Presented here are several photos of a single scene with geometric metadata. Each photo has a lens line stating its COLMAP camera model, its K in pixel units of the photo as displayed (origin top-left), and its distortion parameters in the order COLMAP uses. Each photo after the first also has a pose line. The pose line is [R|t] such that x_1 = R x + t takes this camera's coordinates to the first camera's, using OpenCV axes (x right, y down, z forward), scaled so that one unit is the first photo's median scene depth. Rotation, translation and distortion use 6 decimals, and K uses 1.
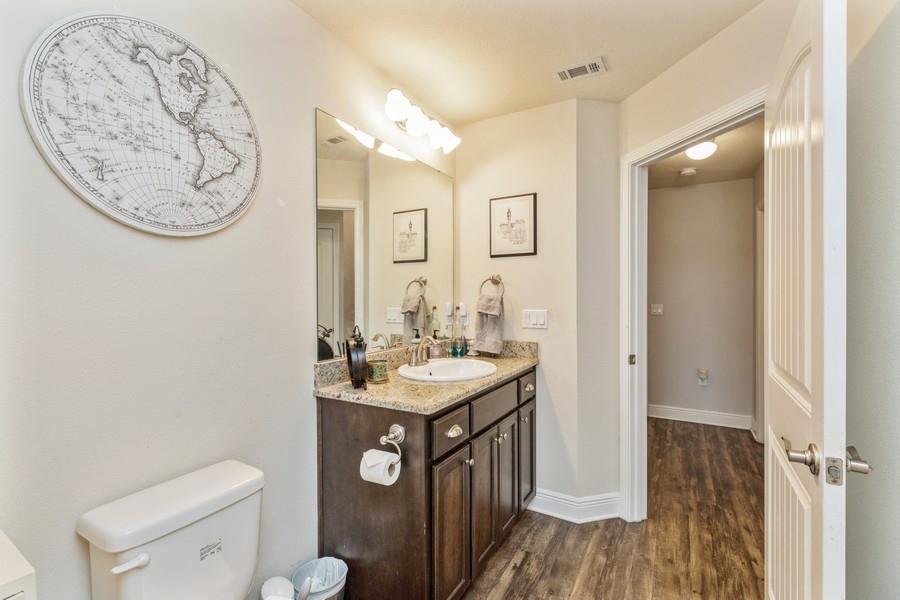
lens RADIAL K [[408.9, 0, 451.8], [0, 408.9, 305.2], [0, 0, 1]] dist [0.000109, -0.001692]
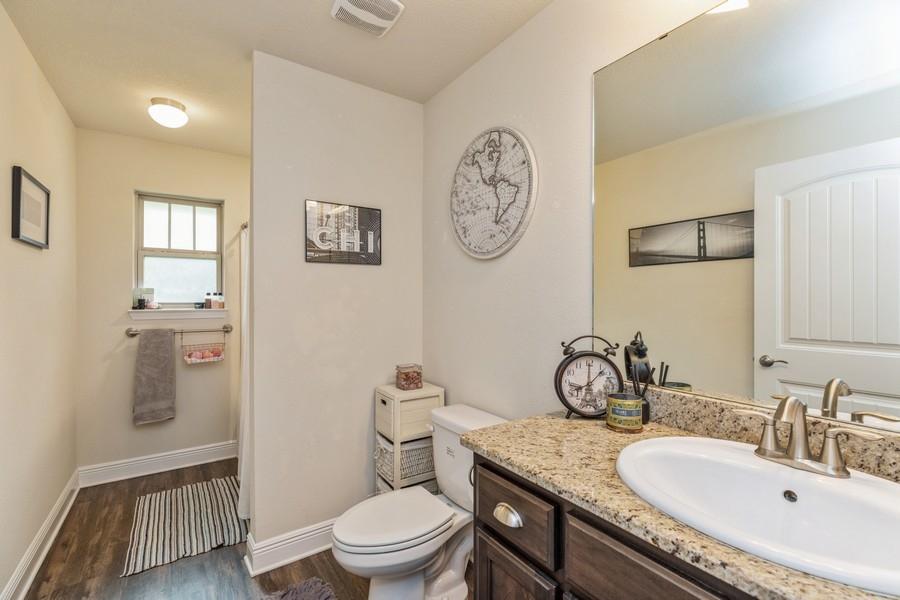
lens RADIAL K [[408.9, 0, 451.9], [0, 408.9, 293.5], [0, 0, 1]] dist [0.000109, -0.001692]
pose [[-0.438427, -0.003985, -0.898758, 0.743324], [-0.005676, 0.999983, -0.001665, -0.030724], [0.898749, 0.004371, -0.438442, 1.474087]]
